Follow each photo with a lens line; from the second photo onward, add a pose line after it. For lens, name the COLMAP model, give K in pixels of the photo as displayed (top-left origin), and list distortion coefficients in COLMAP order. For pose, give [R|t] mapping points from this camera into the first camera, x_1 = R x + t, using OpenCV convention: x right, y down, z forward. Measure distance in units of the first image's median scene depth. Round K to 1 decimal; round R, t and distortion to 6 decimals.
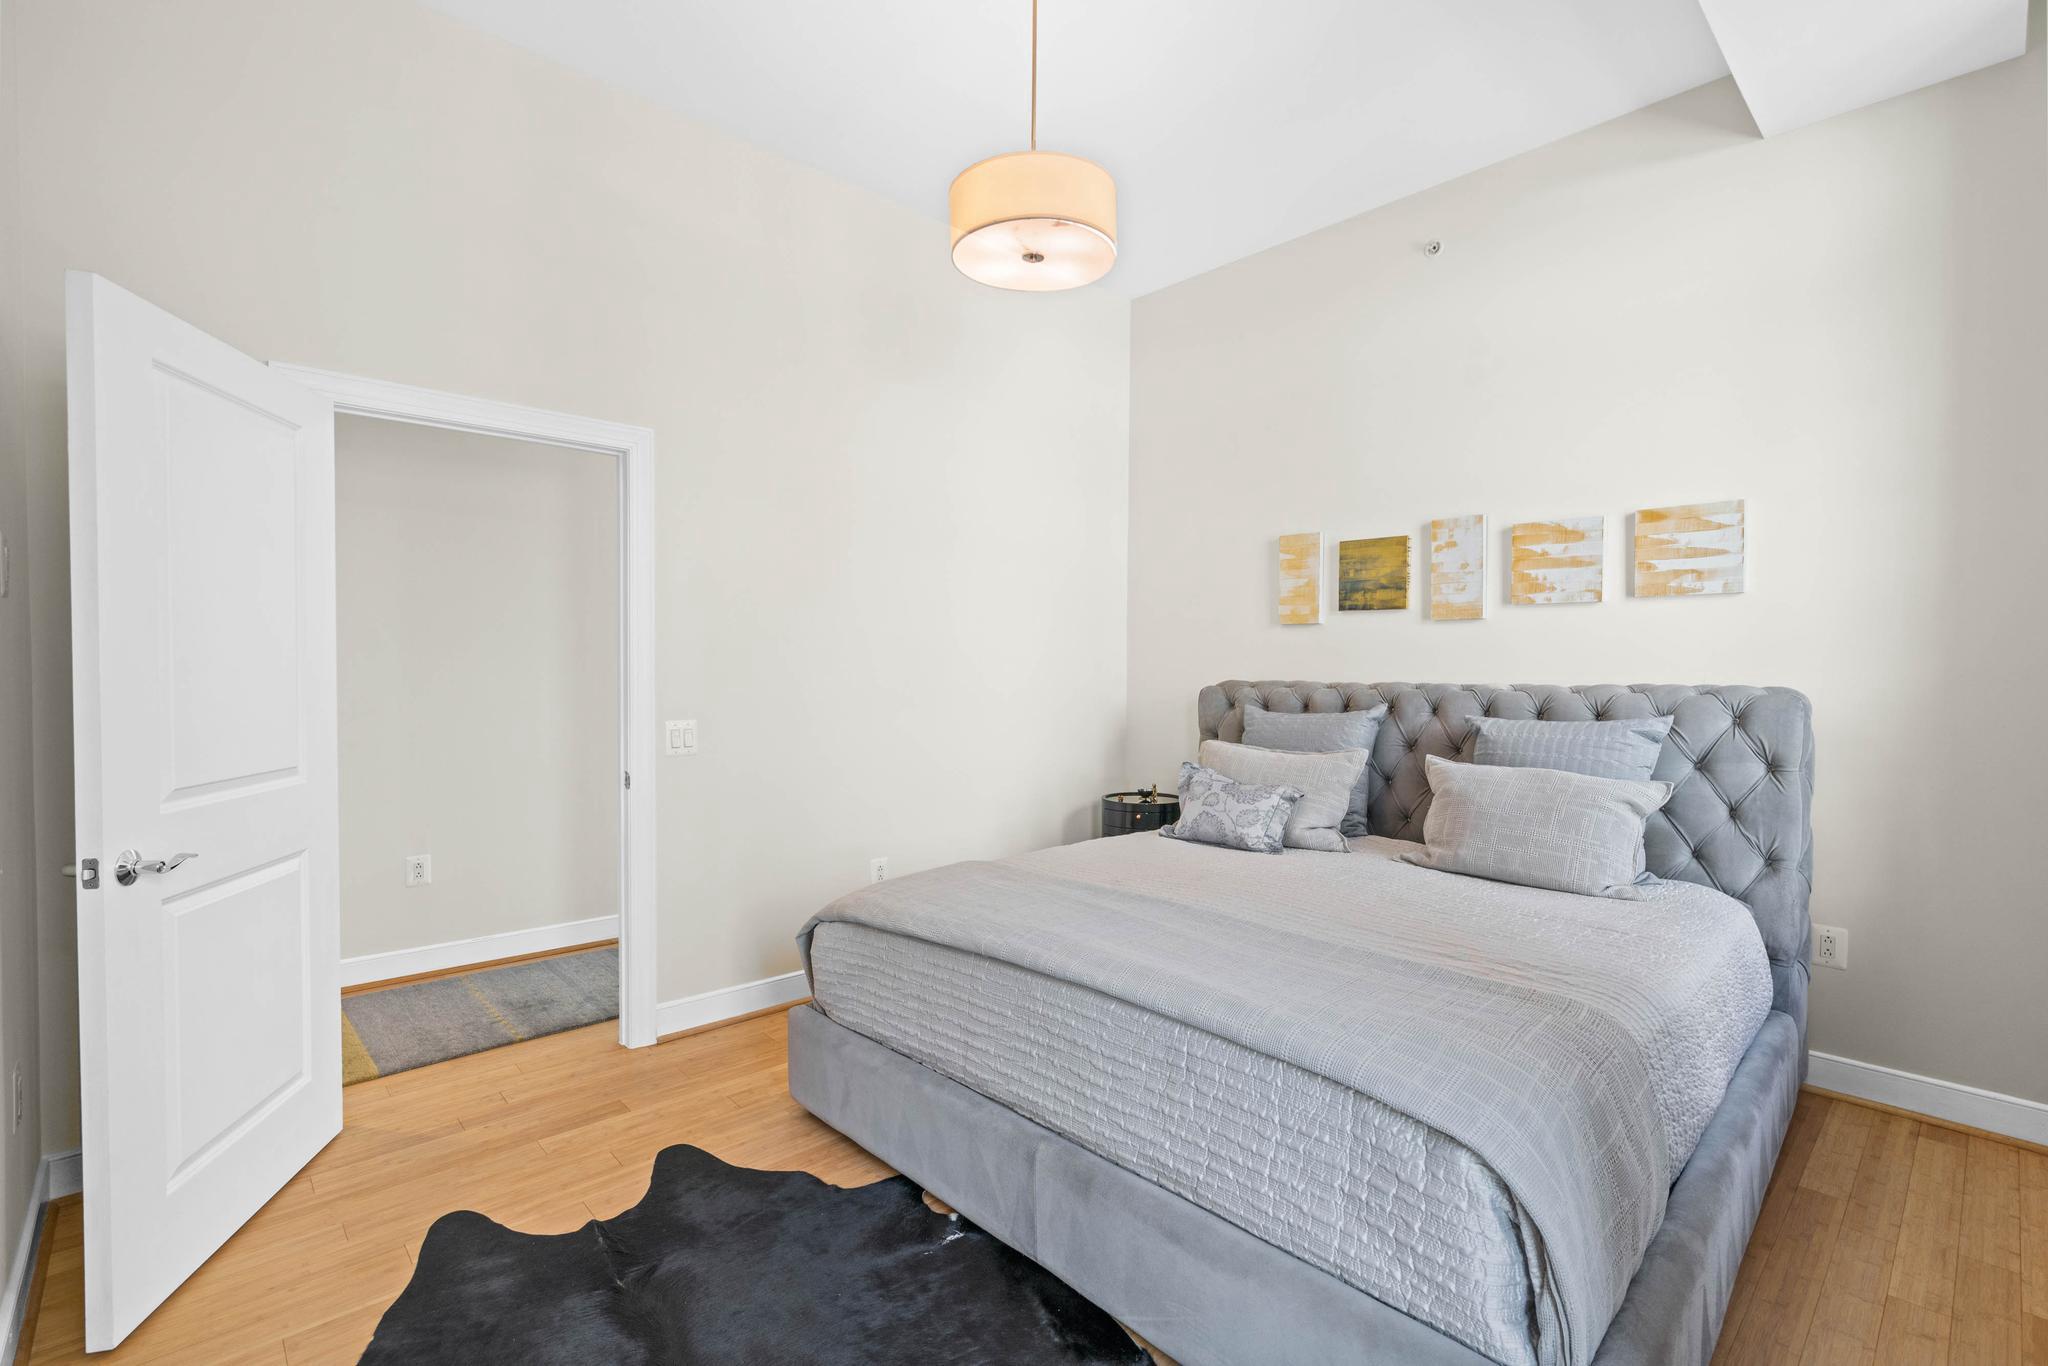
lens RADIAL K [[931.6, 0, 1016.3], [0, 931.6, 681.5], [0, 0, 1]] dist [-0.002054, 0.000243]
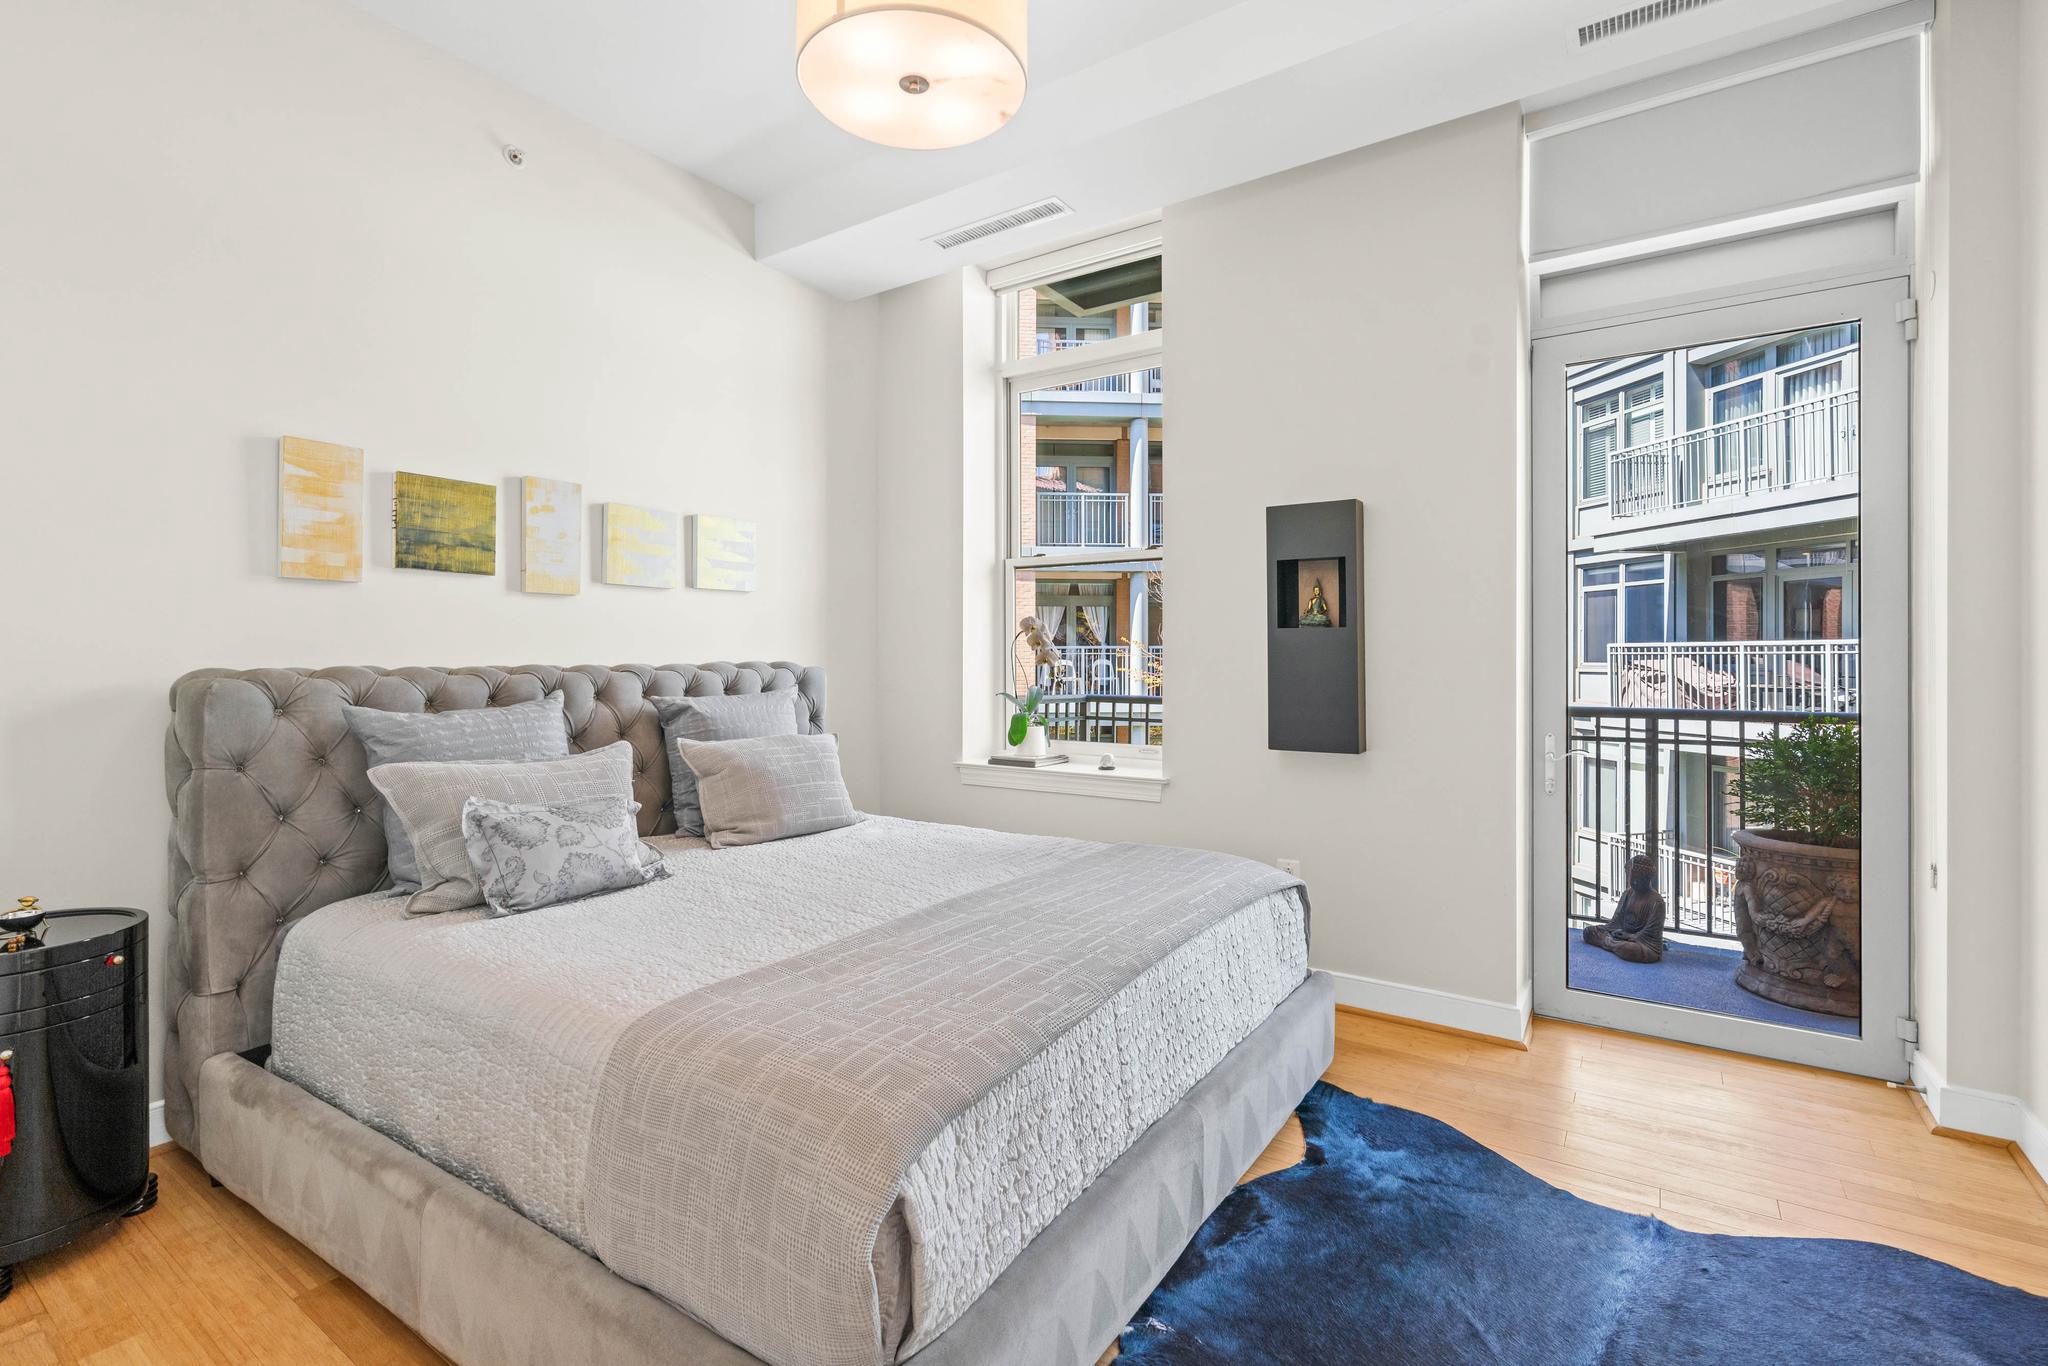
lens RADIAL K [[931.6, 0, 1016.3], [0, 931.6, 681.5], [0, 0, 1]] dist [-0.002054, 0.000243]
pose [[-0.228749, -0.029840, 0.973028, -0.468475], [0.015834, 0.999284, 0.034368, -0.006006], [-0.973357, 0.023269, -0.228113, 0.719706]]
